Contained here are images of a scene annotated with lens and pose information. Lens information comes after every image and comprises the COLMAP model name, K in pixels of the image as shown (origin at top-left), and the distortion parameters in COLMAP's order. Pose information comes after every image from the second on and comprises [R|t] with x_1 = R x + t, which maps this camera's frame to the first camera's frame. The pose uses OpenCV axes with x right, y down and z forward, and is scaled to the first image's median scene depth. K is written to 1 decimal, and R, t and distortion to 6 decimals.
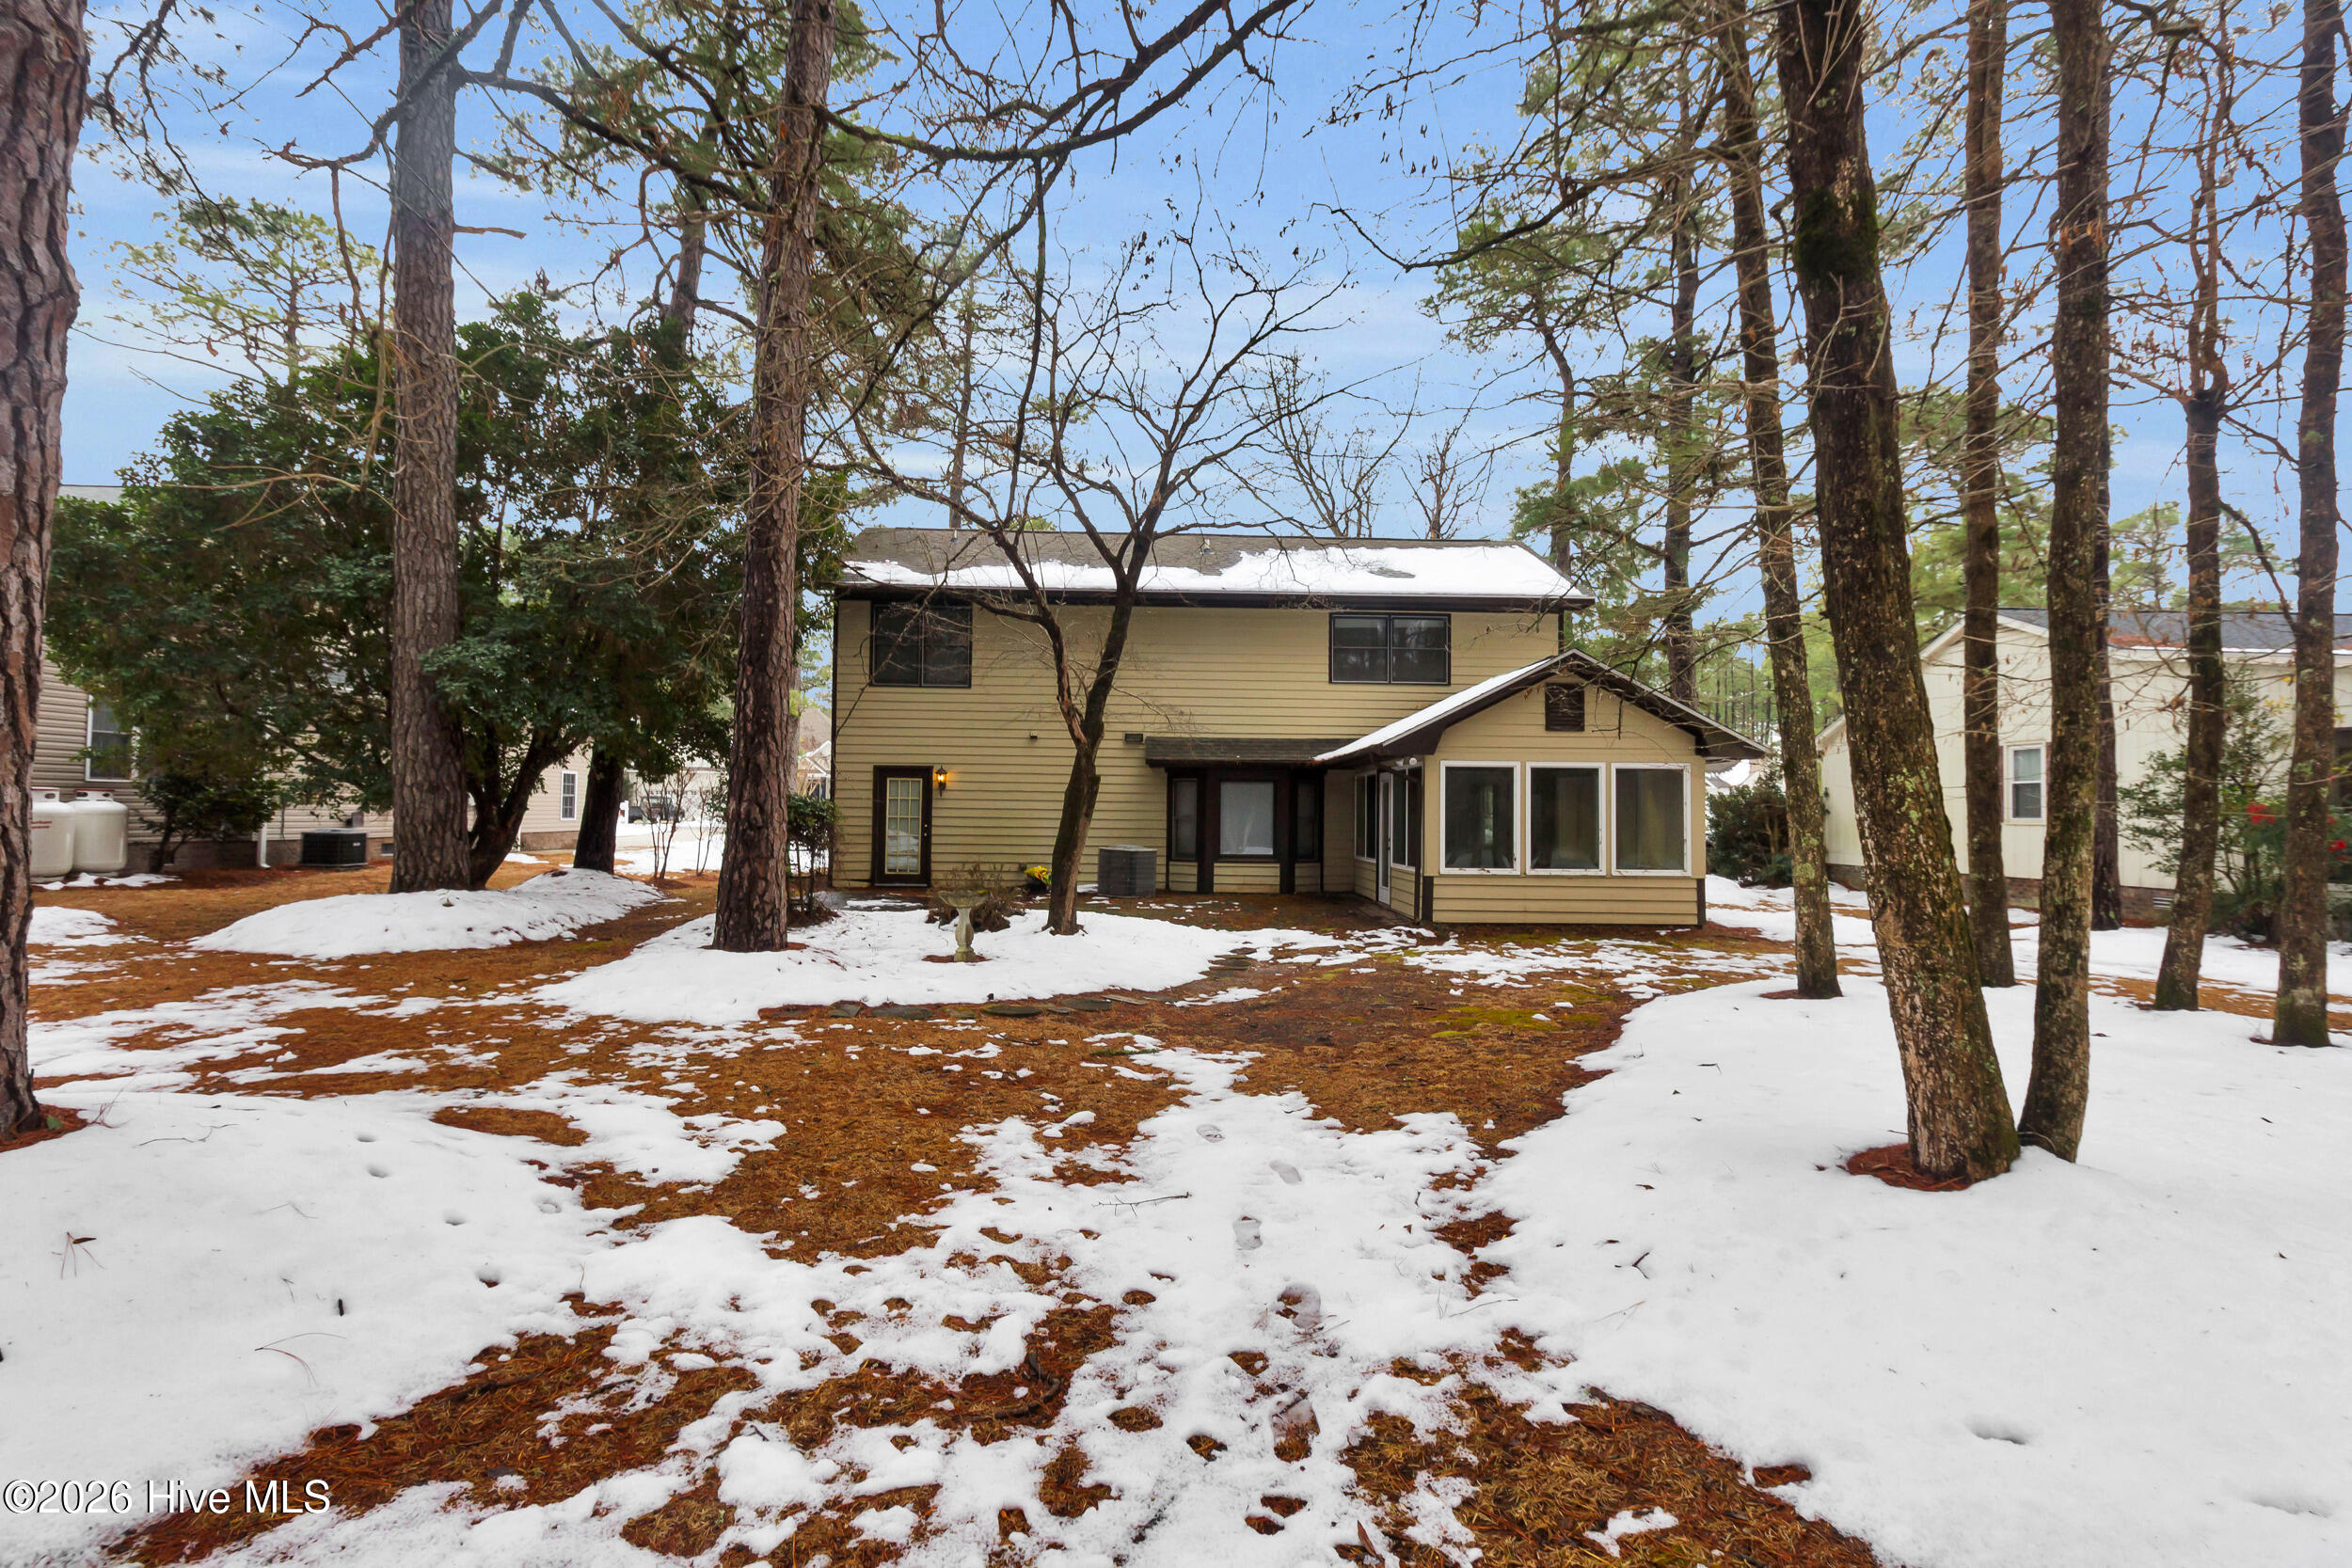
lens RADIAL K [[1081.4, 0, 1176.0], [0, 1081.4, 784.0], [0, 0, 1]] dist [0.001837, 0.001228]
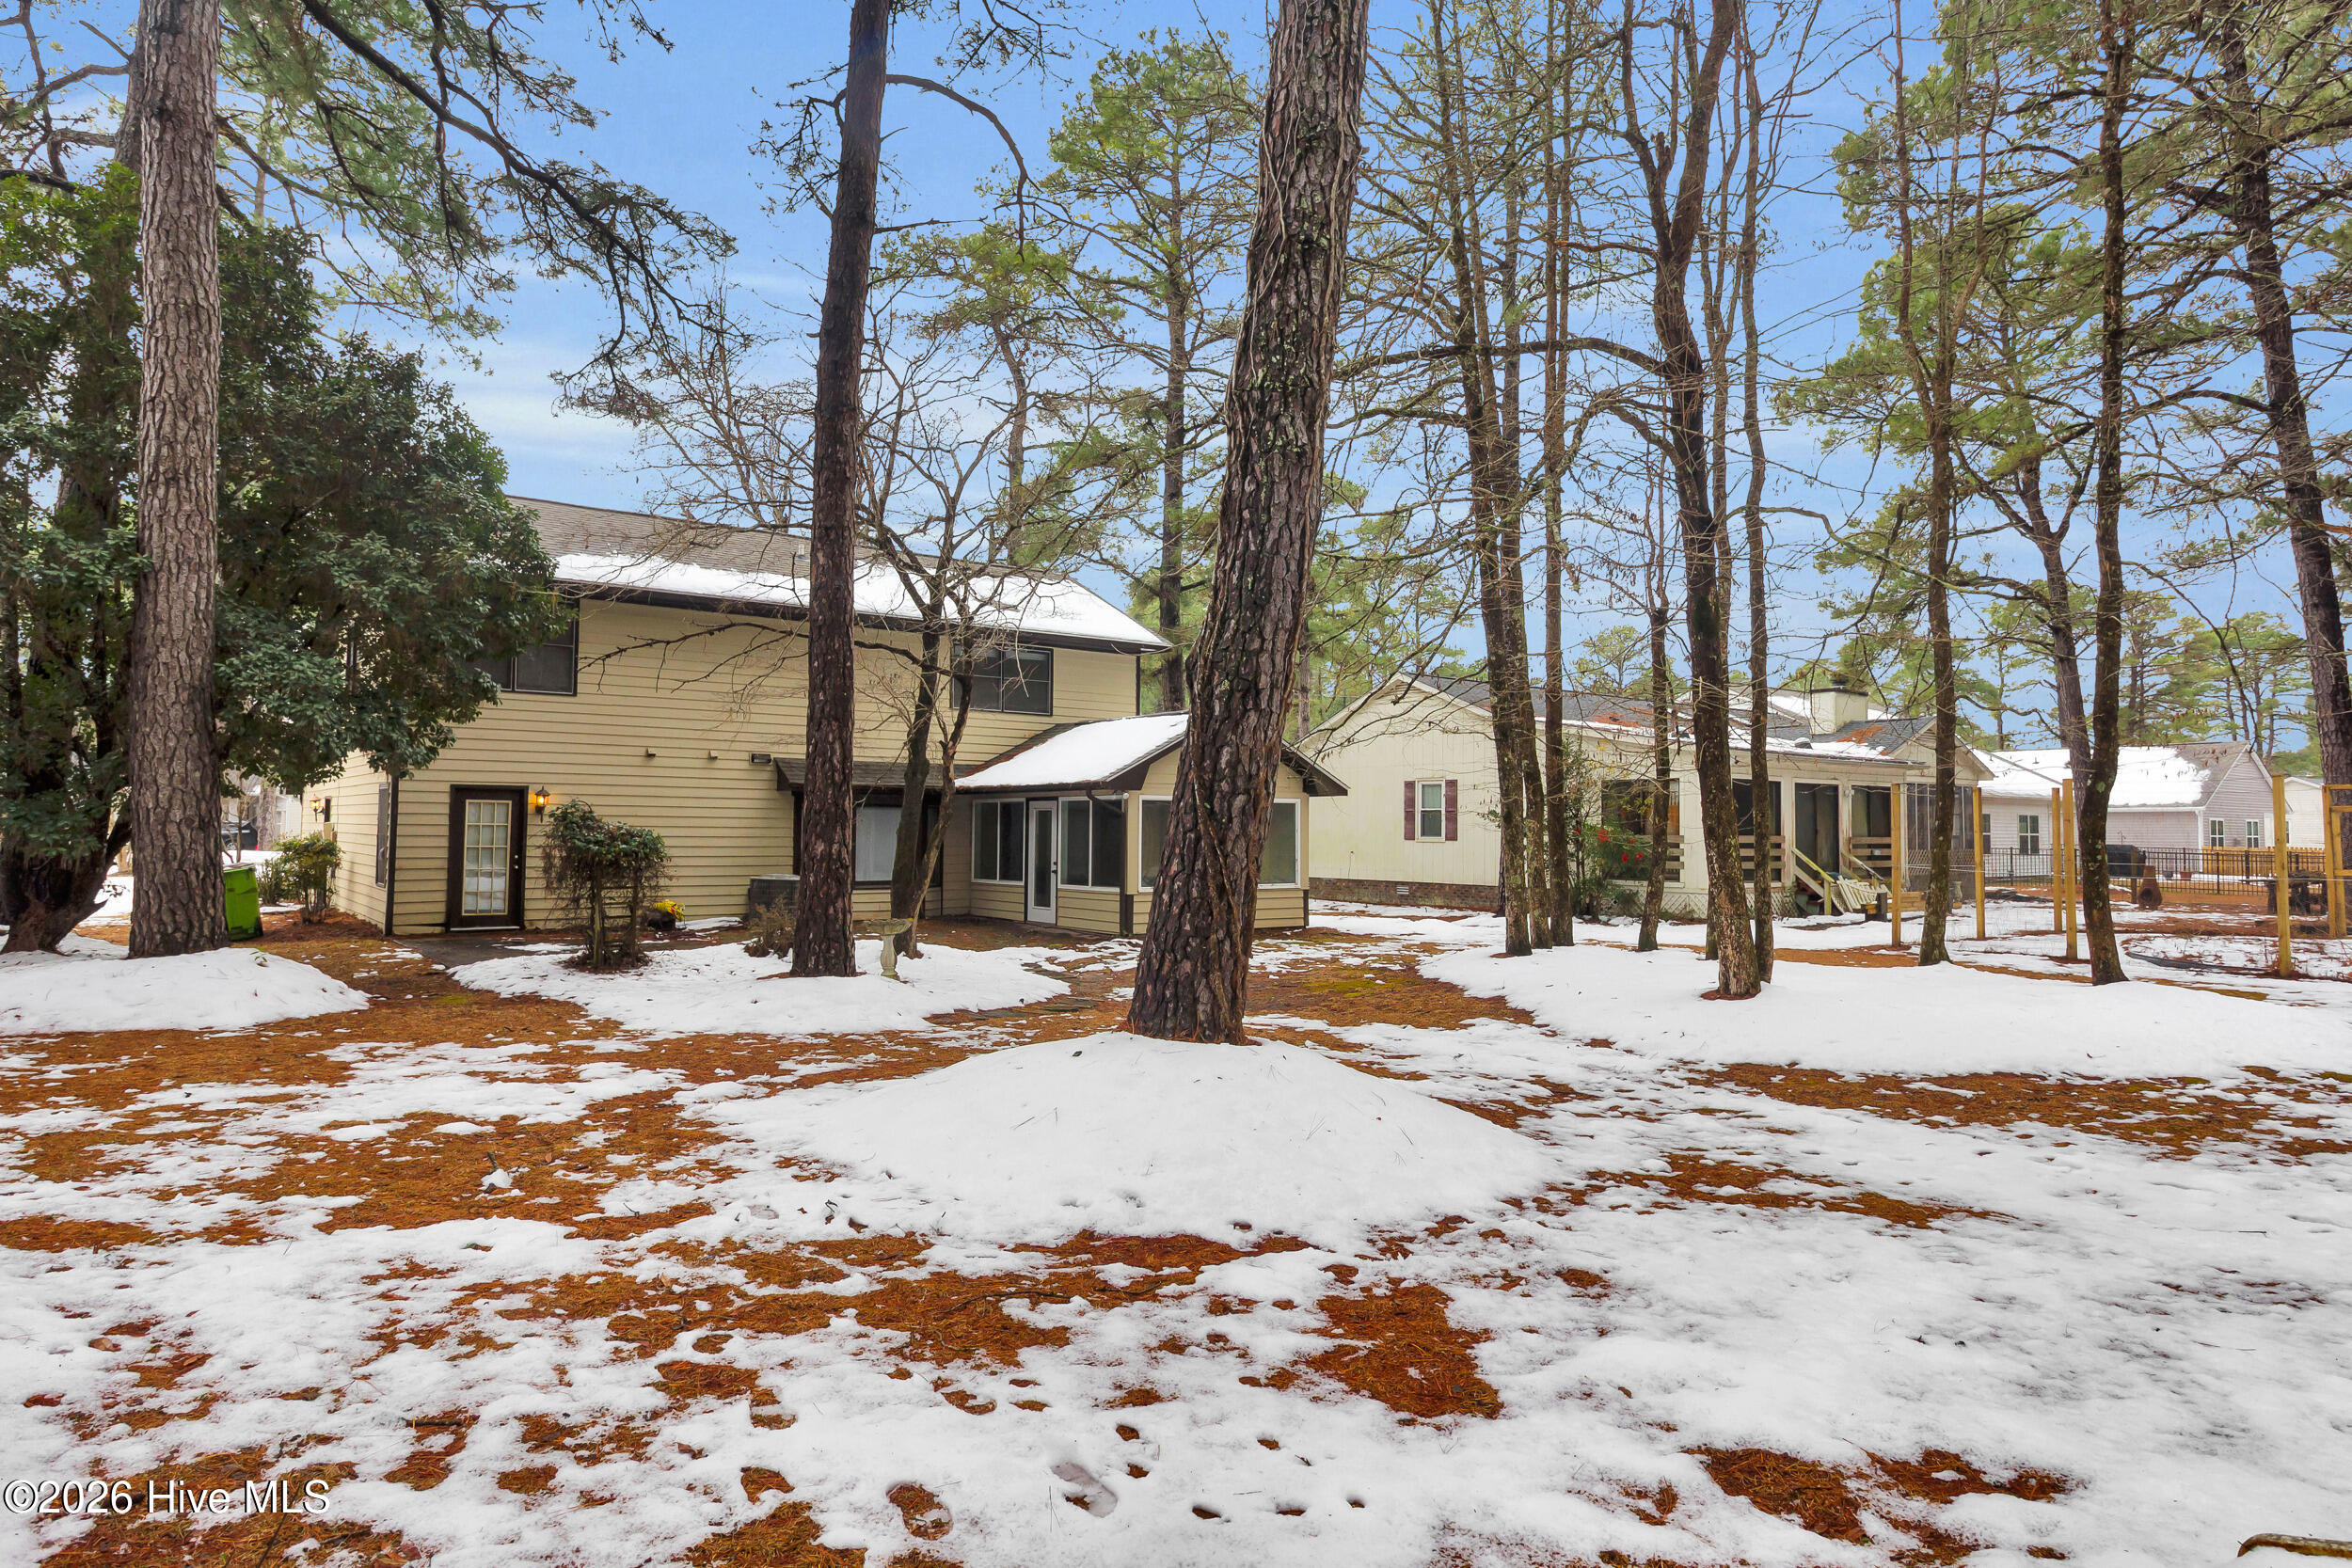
lens RADIAL K [[1357.1, 0, 1176.0], [0, 1357.1, 784.0], [0, 0, 1]] dist [0.022272, 0.000035]
pose [[0.814788, 0.015743, 0.579546, -0.428180], [-0.014157, 0.999873, -0.007259, -0.017438], [-0.579587, -0.002290, 0.814907, -0.161490]]
